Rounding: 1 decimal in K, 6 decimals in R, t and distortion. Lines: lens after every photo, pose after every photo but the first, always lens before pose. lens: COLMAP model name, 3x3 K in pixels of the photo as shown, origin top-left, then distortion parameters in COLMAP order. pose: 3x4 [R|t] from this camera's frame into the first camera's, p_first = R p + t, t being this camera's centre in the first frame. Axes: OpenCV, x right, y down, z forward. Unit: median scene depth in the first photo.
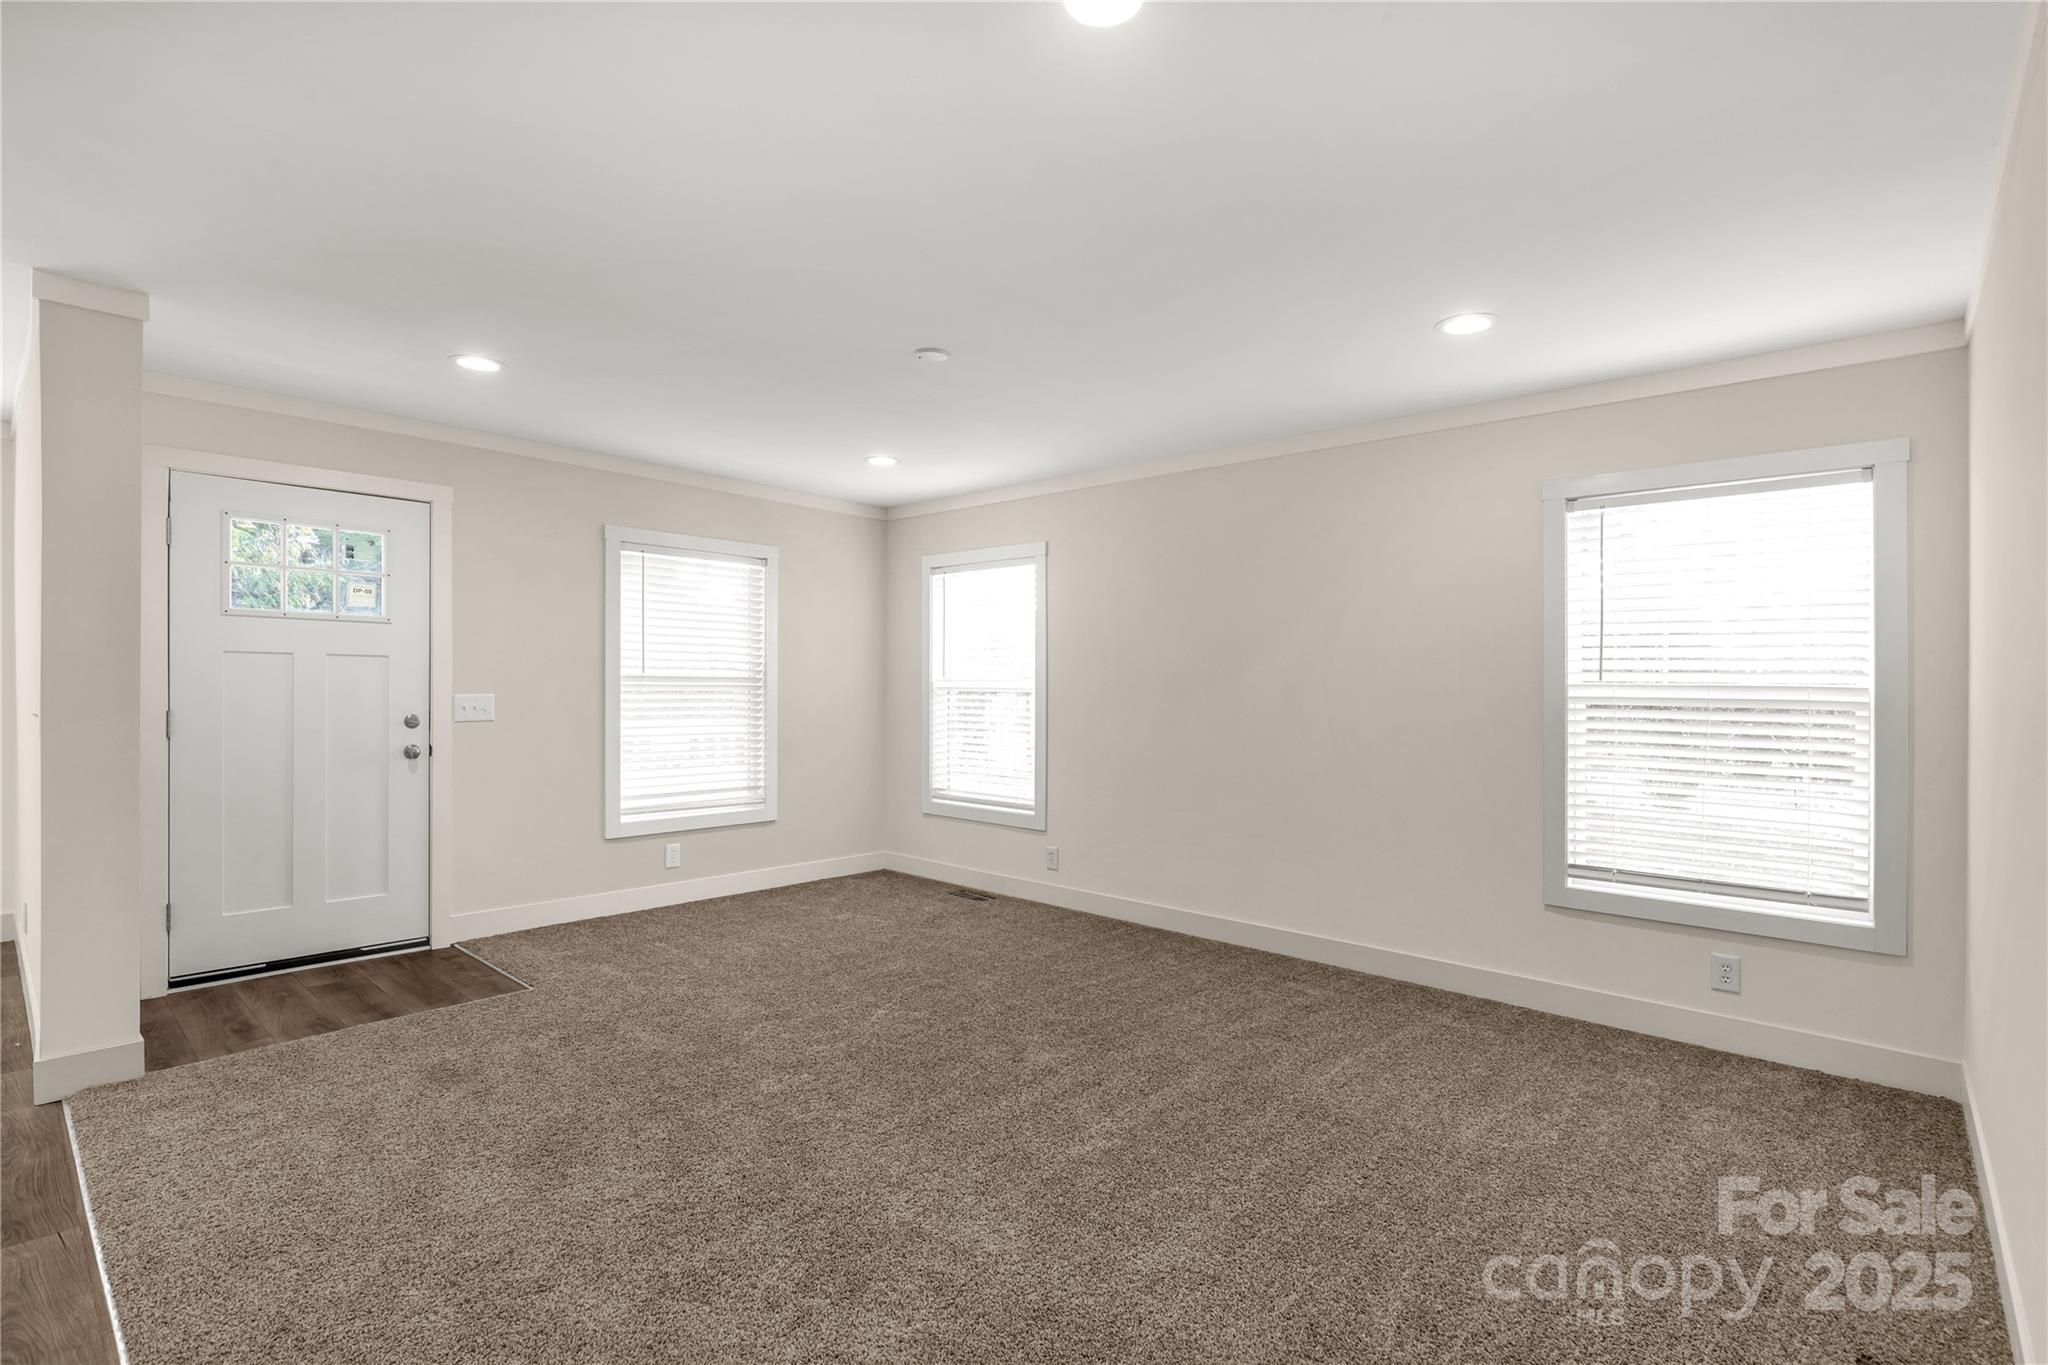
lens RADIAL K [[967.2, 0, 1011.6], [0, 967.2, 685.1], [0, 0, 1]] dist [-0.004087, -0.000563]
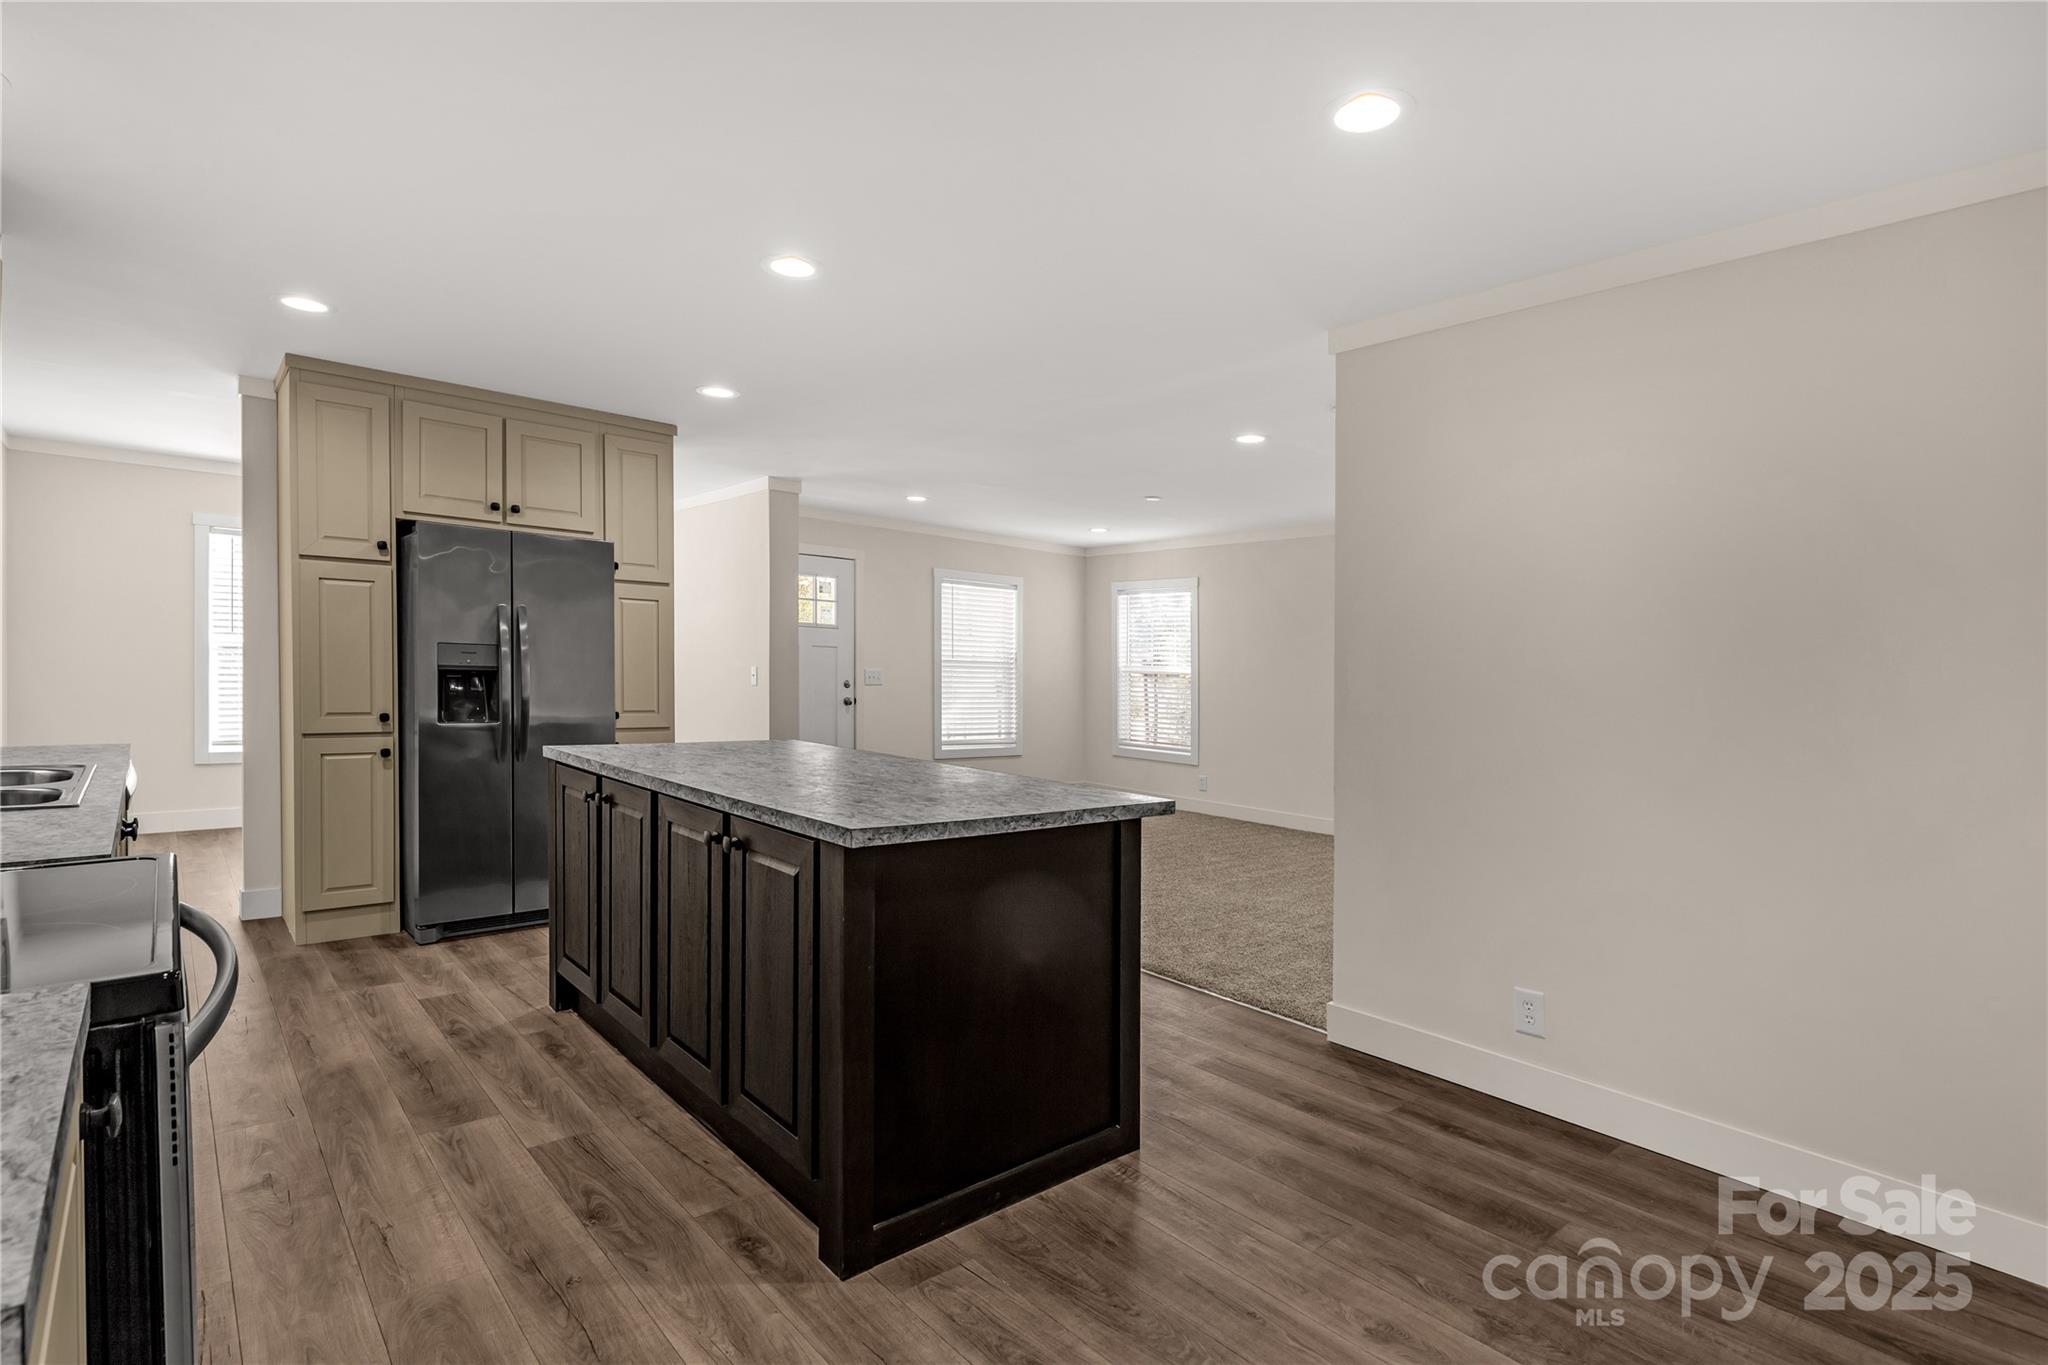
lens RADIAL K [[967.2, 0, 1011.6], [0, 967.2, 685.1], [0, 0, 1]] dist [-0.004087, -0.000563]
pose [[0.993685, 0.026161, -0.109113, -0.108780], [-0.024168, 0.999517, 0.019553, -0.002464], [0.109572, -0.016793, 0.993837, -0.649037]]
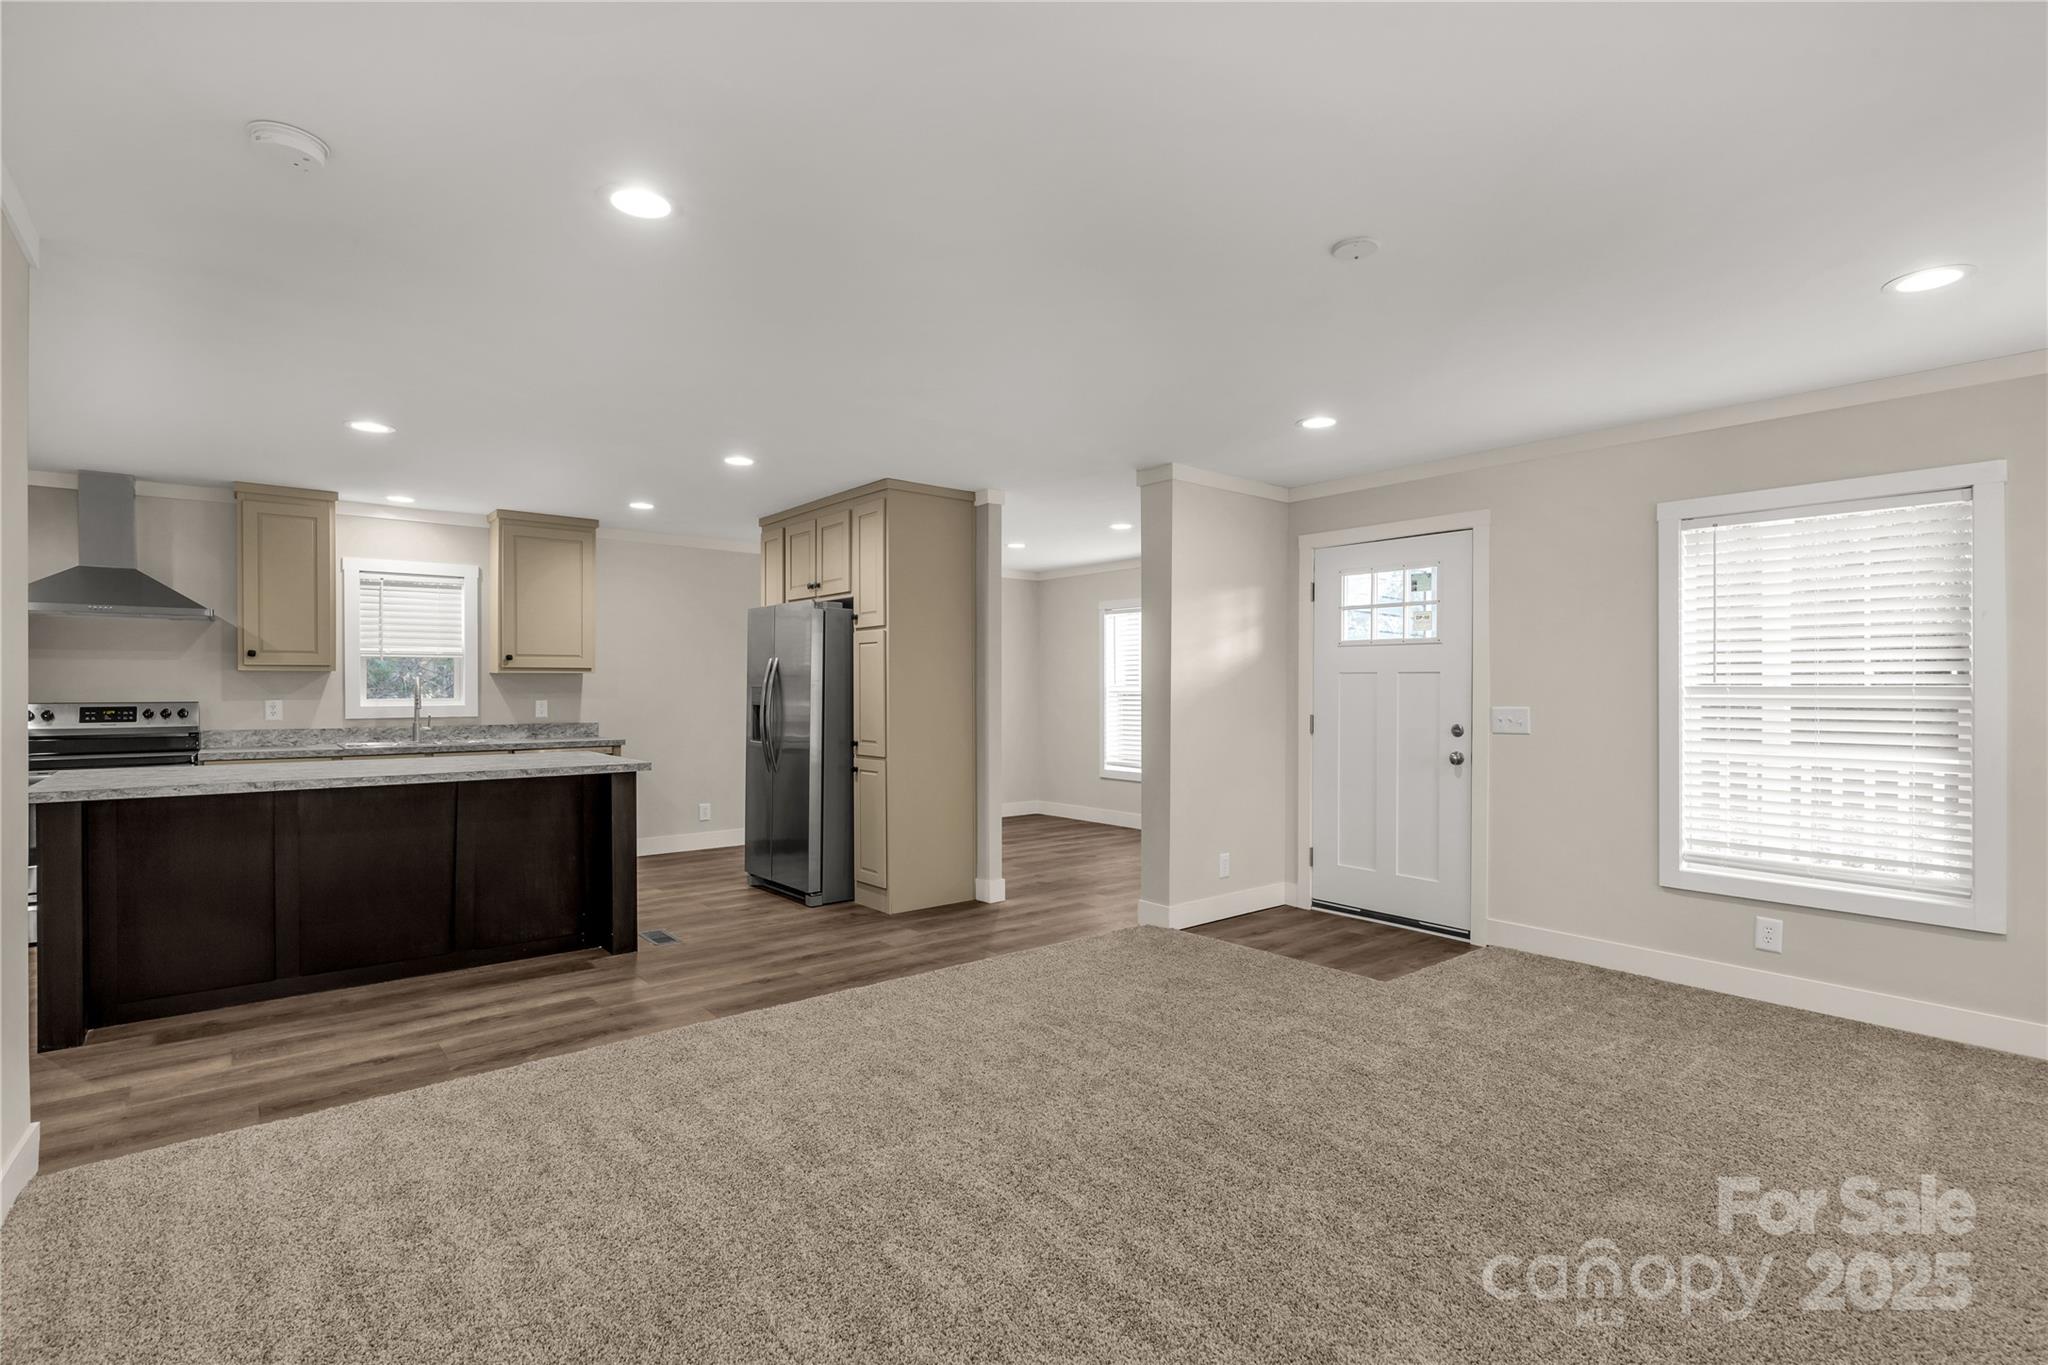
lens RADIAL K [[967.2, 0, 1011.6], [0, 967.2, 685.1], [0, 0, 1]] dist [-0.004087, -0.000563]
pose [[-0.152054, -0.011068, -0.988310, 0.478827], [-0.003061, 0.999938, -0.010727, -0.000664], [0.988367, 0.001394, -0.152079, 0.580894]]
